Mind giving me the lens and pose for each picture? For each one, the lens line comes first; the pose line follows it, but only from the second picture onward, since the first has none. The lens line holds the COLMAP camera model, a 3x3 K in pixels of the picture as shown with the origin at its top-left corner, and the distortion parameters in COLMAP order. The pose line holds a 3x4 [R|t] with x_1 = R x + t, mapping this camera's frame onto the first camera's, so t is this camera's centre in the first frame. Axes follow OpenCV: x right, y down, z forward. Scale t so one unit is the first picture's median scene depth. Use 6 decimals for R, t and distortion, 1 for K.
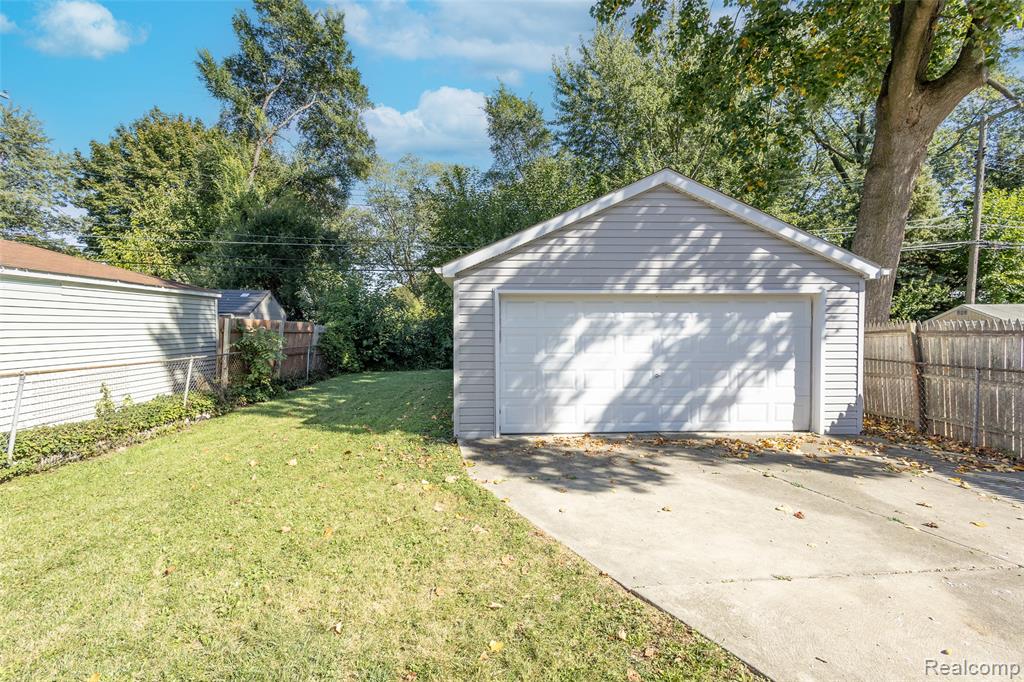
lens RADIAL K [[466.1, 0, 513.6], [0, 466.1, 345.1], [0, 0, 1]] dist [0.006212, -0.000112]
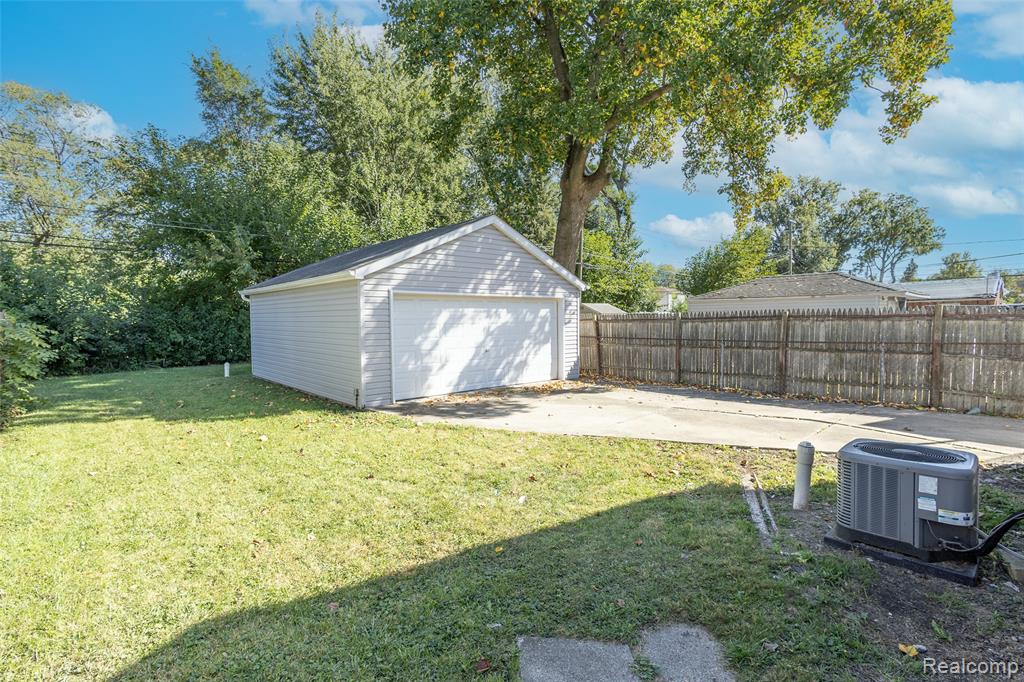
lens RADIAL K [[466.1, 0, 513.6], [0, 466.1, 345.1], [0, 0, 1]] dist [0.006212, -0.000112]
pose [[0.772058, -0.040376, 0.634268, -0.588589], [0.026788, 0.999160, 0.030997, 0.004612], [-0.634987, -0.006941, 0.772492, -0.218644]]
